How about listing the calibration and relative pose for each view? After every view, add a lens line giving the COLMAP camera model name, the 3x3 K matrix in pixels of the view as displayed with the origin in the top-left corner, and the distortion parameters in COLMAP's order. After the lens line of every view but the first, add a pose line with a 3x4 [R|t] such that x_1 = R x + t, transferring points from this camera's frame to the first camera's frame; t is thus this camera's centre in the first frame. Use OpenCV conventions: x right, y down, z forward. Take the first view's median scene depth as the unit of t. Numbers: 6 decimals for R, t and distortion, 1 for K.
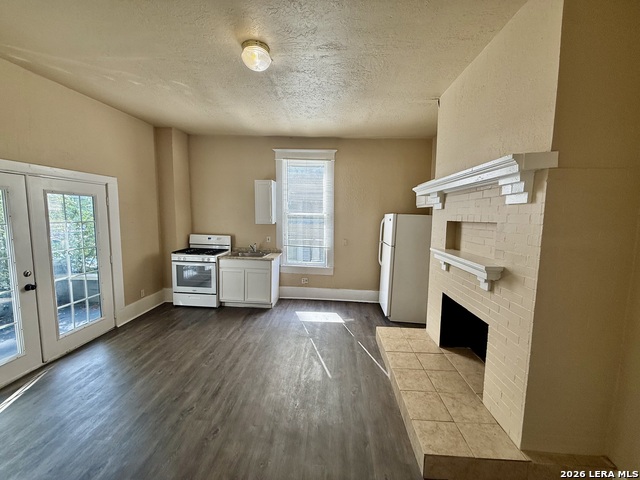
lens RADIAL K [[254.1, 0, 319.2], [0, 254.1, 240.4], [0, 0, 1]] dist [-0.000185, -0.000182]
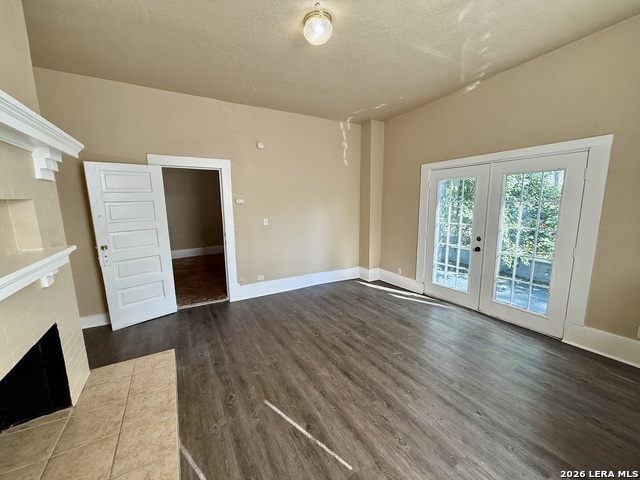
lens RADIAL K [[254.1, 0, 319.2], [0, 254.1, 240.4], [0, 0, 1]] dist [-0.000185, -0.000182]
pose [[-0.834488, 0.086772, -0.544151, 0.173378], [-0.050264, 0.971419, 0.231988, -0.078991], [0.548729, 0.220943, -0.806276, 0.973534]]
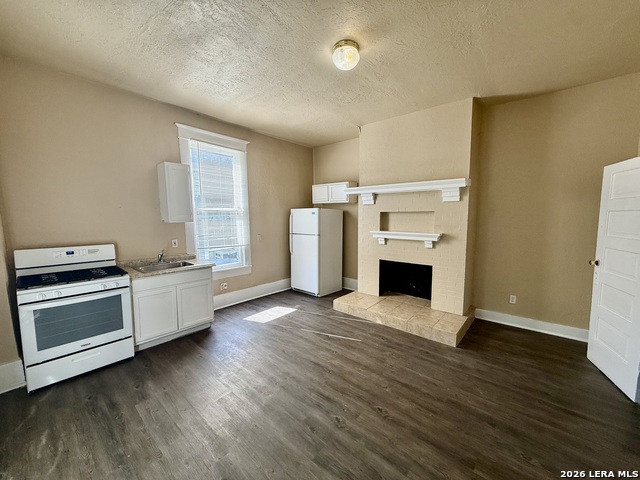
lens RADIAL K [[254.1, 0, 319.2], [0, 254.1, 240.4], [0, 0, 1]] dist [-0.000185, -0.000182]
pose [[0.605270, -0.100872, 0.789603, -0.602997], [0.092784, 0.994117, 0.055875, -0.017391], [-0.790595, 0.039443, 0.611068, 0.235317]]
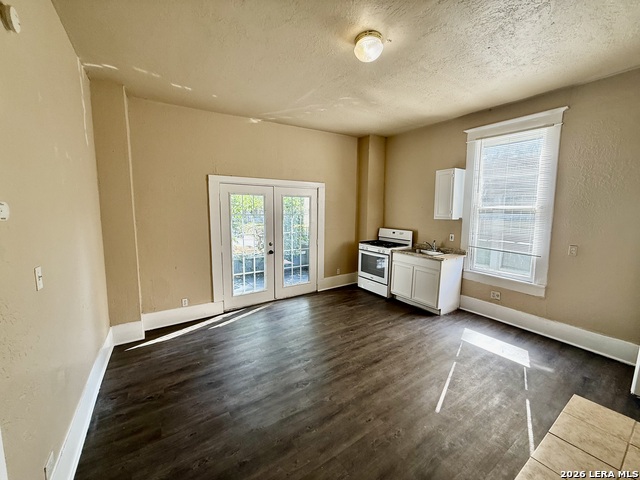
lens RADIAL K [[254.1, 0, 319.2], [0, 254.1, 240.4], [0, 0, 1]] dist [-0.000185, -0.000182]
pose [[0.604247, 0.079424, -0.792828, 0.244178], [-0.078314, 0.996122, 0.040103, 0.006792], [0.792939, 0.037858, 0.608124, 0.129316]]
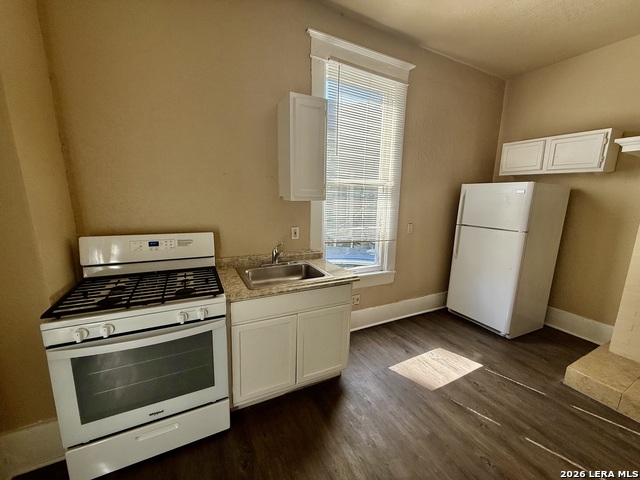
lens RADIAL K [[254.1, 0, 319.2], [0, 254.1, 240.4], [0, 0, 1]] dist [-0.000185, -0.000182]
pose [[0.860888, -0.093744, 0.500083, -0.456571], [0.044940, 0.993048, 0.108791, -0.046534], [-0.506805, -0.071183, 0.859117, 0.637525]]
